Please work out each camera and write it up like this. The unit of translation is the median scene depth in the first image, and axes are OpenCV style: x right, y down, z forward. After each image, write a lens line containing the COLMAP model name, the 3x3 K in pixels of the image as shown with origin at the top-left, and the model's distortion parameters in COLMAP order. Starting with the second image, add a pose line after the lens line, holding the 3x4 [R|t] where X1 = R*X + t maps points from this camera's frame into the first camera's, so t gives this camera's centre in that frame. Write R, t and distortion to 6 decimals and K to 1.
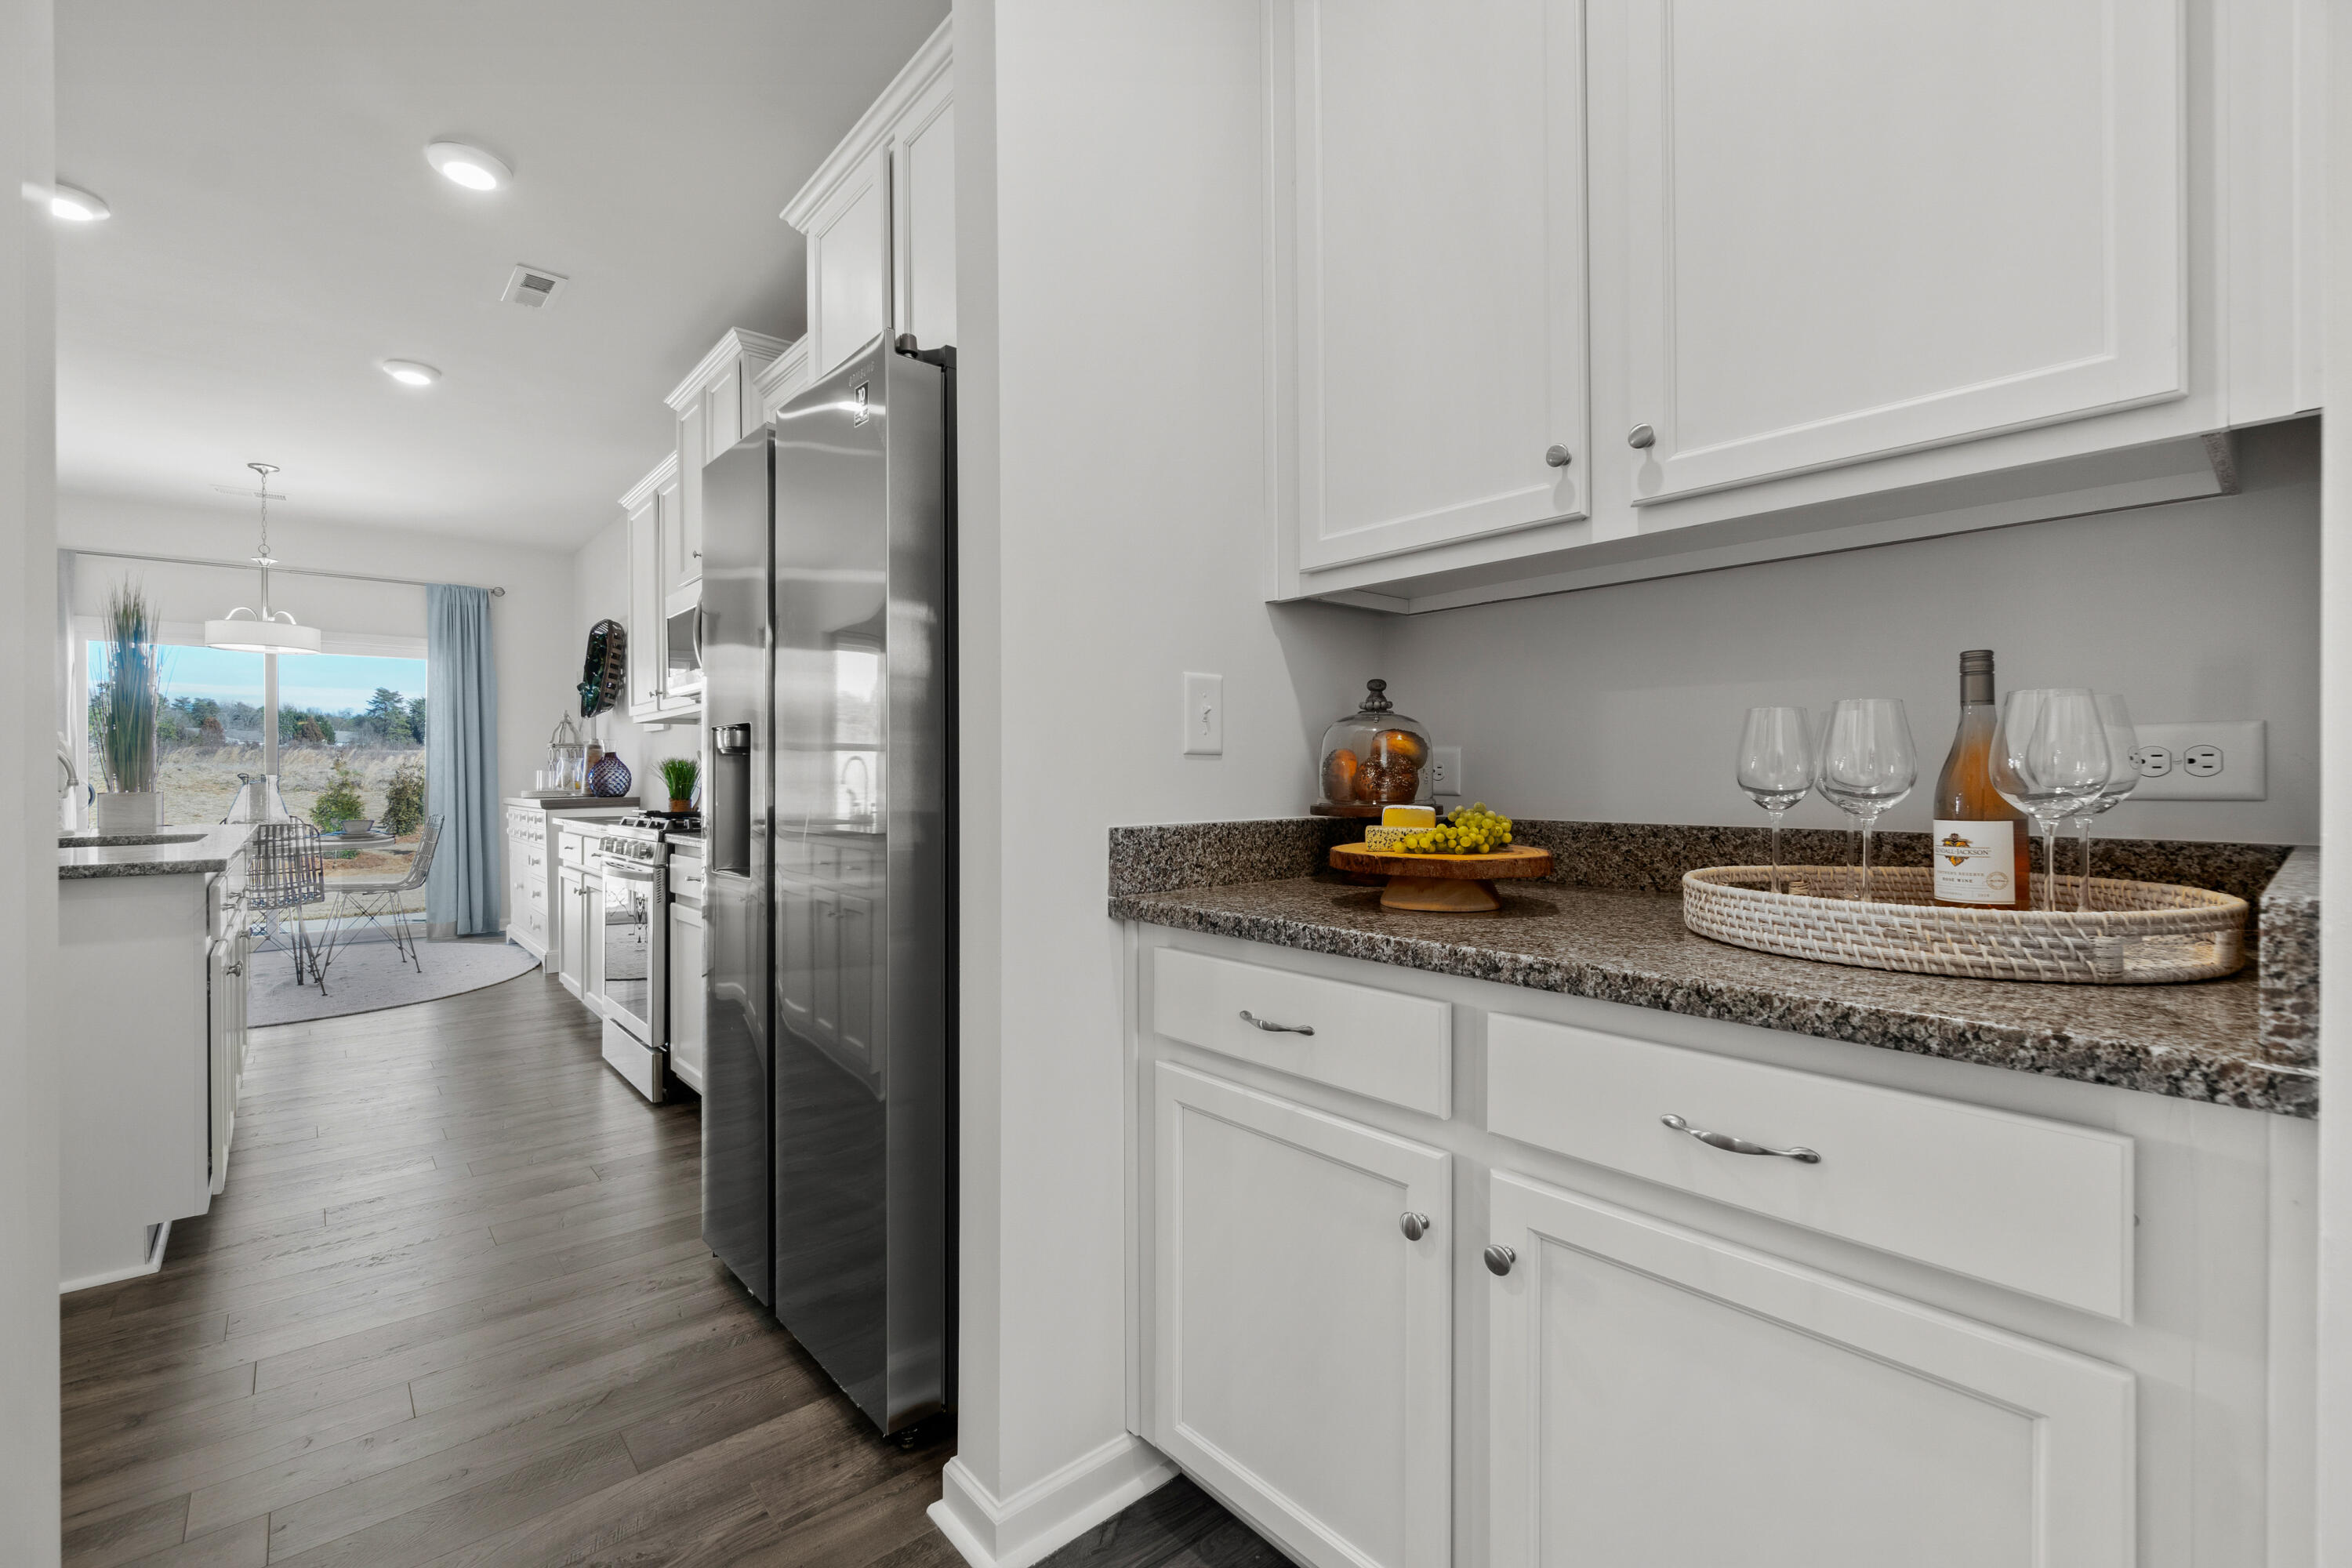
lens RADIAL K [[1012.6, 0, 1177.8], [0, 1012.6, 778.5], [0, 0, 1]] dist [-0.009819, -0.000135]
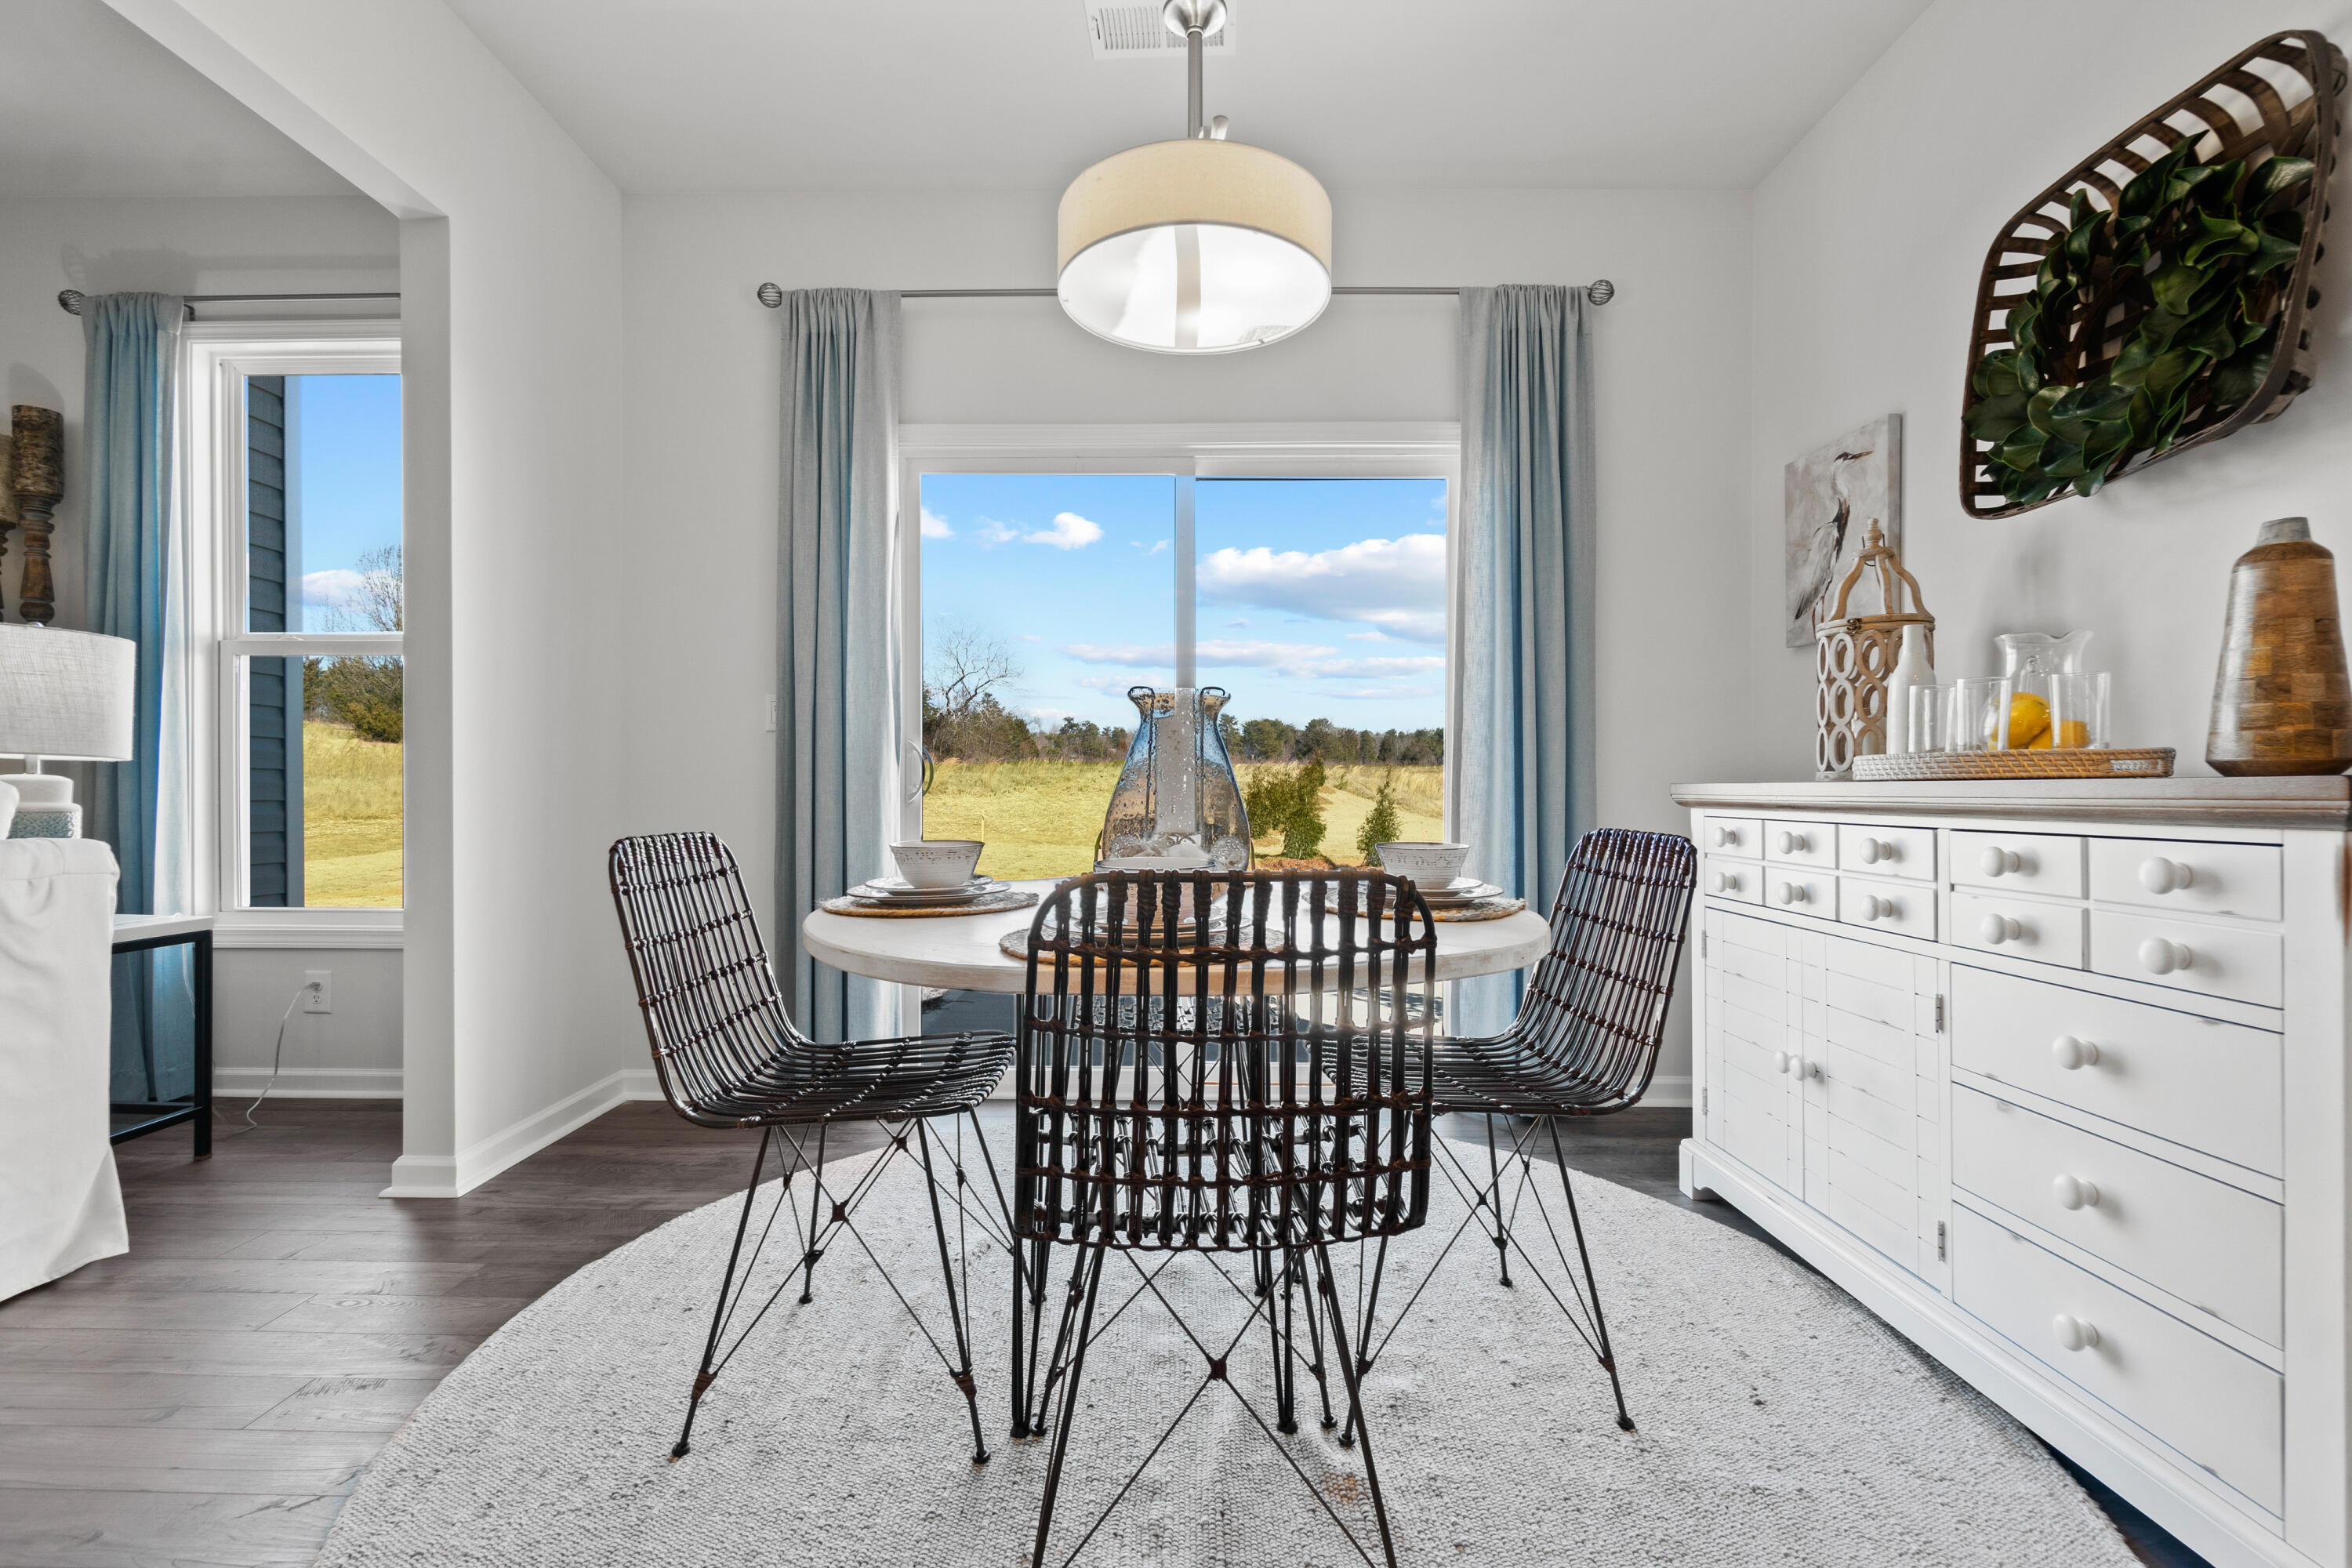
lens RADIAL K [[1012.6, 0, 1171.6], [0, 1012.6, 790.1], [0, 0, 1]] dist [-0.009819, -0.000135]
pose [[0.752383, 0.005997, -0.658699, -0.614261], [-0.006210, 0.999979, 0.002011, 0.023005], [0.658697, 0.002577, 0.752404, 0.659187]]
